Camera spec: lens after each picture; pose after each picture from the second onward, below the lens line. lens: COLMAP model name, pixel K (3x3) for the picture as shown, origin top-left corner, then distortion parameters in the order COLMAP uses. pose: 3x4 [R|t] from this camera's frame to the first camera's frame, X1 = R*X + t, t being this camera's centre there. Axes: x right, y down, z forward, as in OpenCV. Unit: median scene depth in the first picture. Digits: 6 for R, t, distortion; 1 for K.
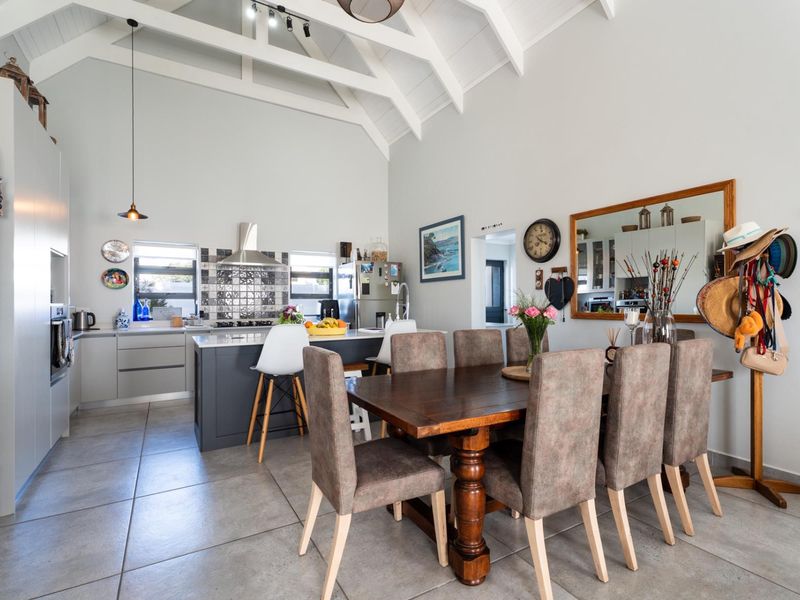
lens RADIAL K [[408.3, 0, 399.7], [0, 408.3, 301.3], [0, 0, 1]] dist [0.004359, -0.001520]
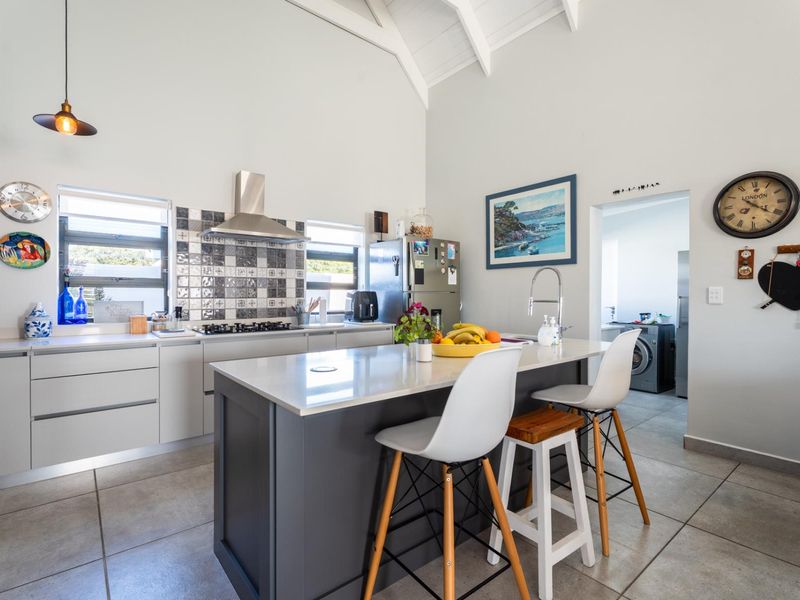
lens RADIAL K [[408.3, 0, 402.1], [0, 408.3, 299.4], [0, 0, 1]] dist [0.004359, -0.001520]
pose [[0.987846, 0.006587, 0.155298, -0.237404], [-0.008810, 0.999868, 0.013629, 0.000095], [-0.155188, -0.014831, 0.987774, 0.320203]]
